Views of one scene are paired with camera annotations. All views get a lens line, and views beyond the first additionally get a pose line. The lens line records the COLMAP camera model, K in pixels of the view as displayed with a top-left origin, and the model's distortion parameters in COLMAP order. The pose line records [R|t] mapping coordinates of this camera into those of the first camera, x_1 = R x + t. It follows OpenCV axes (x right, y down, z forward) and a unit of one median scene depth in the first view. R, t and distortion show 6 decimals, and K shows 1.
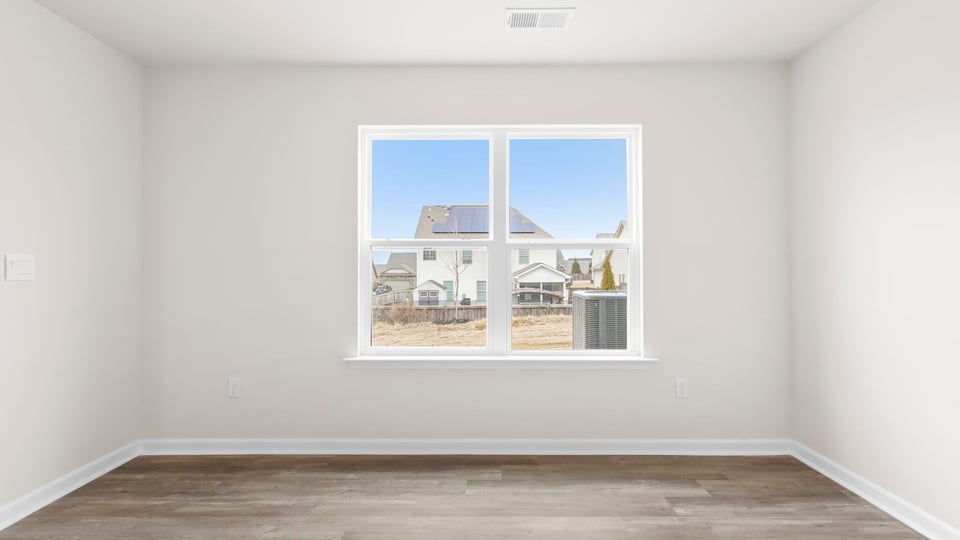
lens RADIAL K [[636.3, 0, 487.0], [0, 636.3, 270.1], [0, 0, 1]] dist [0.027087, 0.000079]
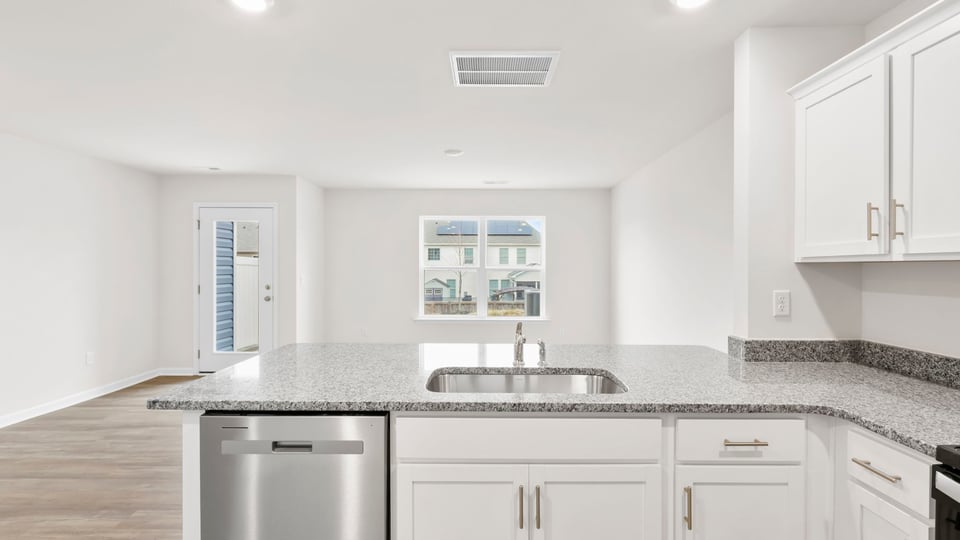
lens RADIAL K [[576.8, 0, 479.9], [0, 576.8, 268.9], [0, 0, 1]] dist [-0.018174, -0.000780]
pose [[0.999925, 0.003769, -0.011629, 0.003375], [-0.003792, 0.999991, -0.001959, -0.003636], [0.011622, 0.002003, 0.999930, -0.101124]]
